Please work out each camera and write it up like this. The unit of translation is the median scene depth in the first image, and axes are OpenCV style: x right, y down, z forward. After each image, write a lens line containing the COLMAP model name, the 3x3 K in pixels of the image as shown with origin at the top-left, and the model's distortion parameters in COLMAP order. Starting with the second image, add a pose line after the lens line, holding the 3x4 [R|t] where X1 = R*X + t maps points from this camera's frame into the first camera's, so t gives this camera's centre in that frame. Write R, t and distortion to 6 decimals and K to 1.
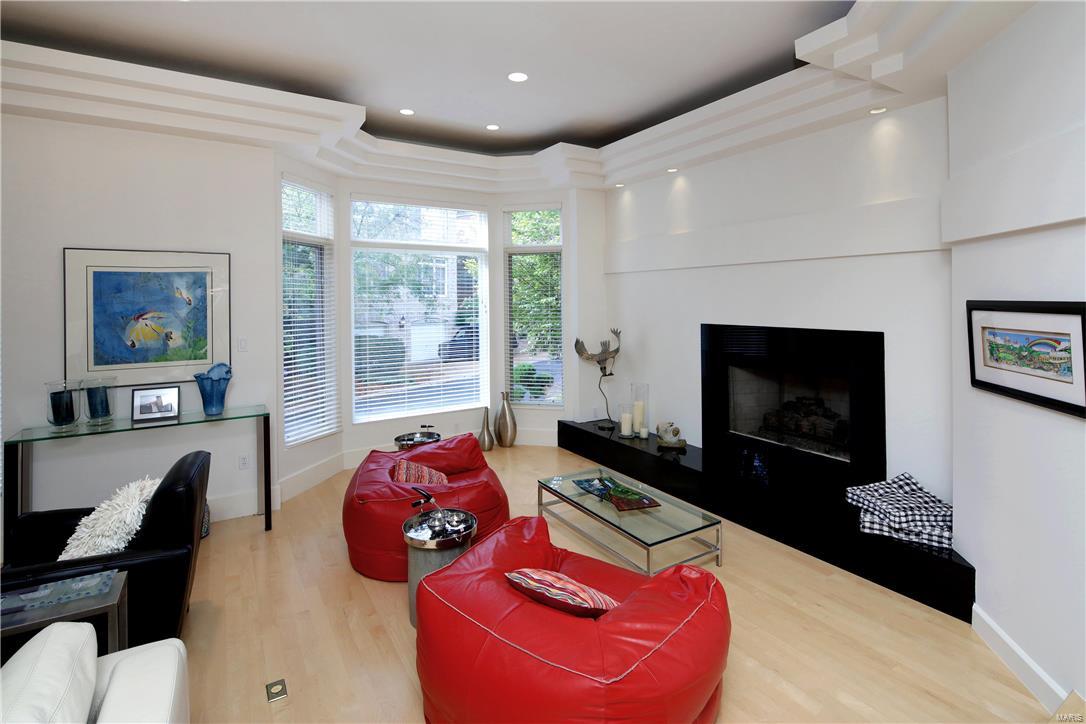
lens RADIAL K [[518.0, 0, 555.4], [0, 518.0, 299.5], [0, 0, 1]] dist [0.003297, -0.000488]
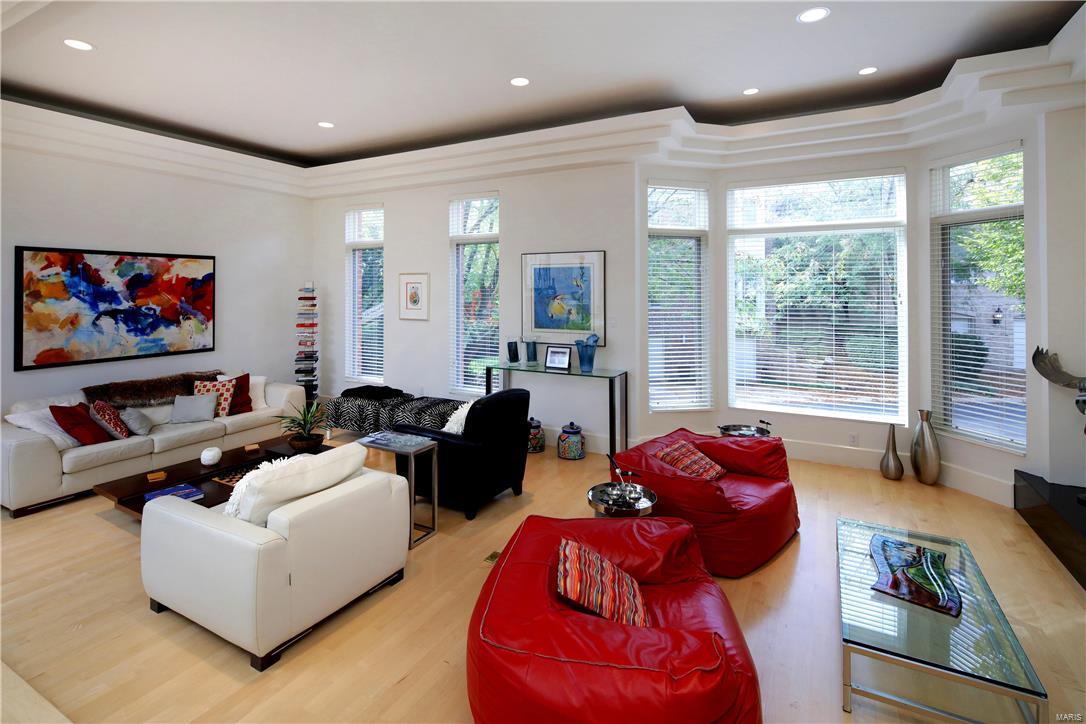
lens RADIAL K [[518.0, 0, 555.4], [0, 518.0, 299.5], [0, 0, 1]] dist [0.003297, -0.000488]
pose [[0.503568, 0.027082, -0.863531, 0.406618], [-0.005220, 0.999586, 0.028305, -0.002951], [0.863940, -0.009746, 0.503501, 0.225029]]
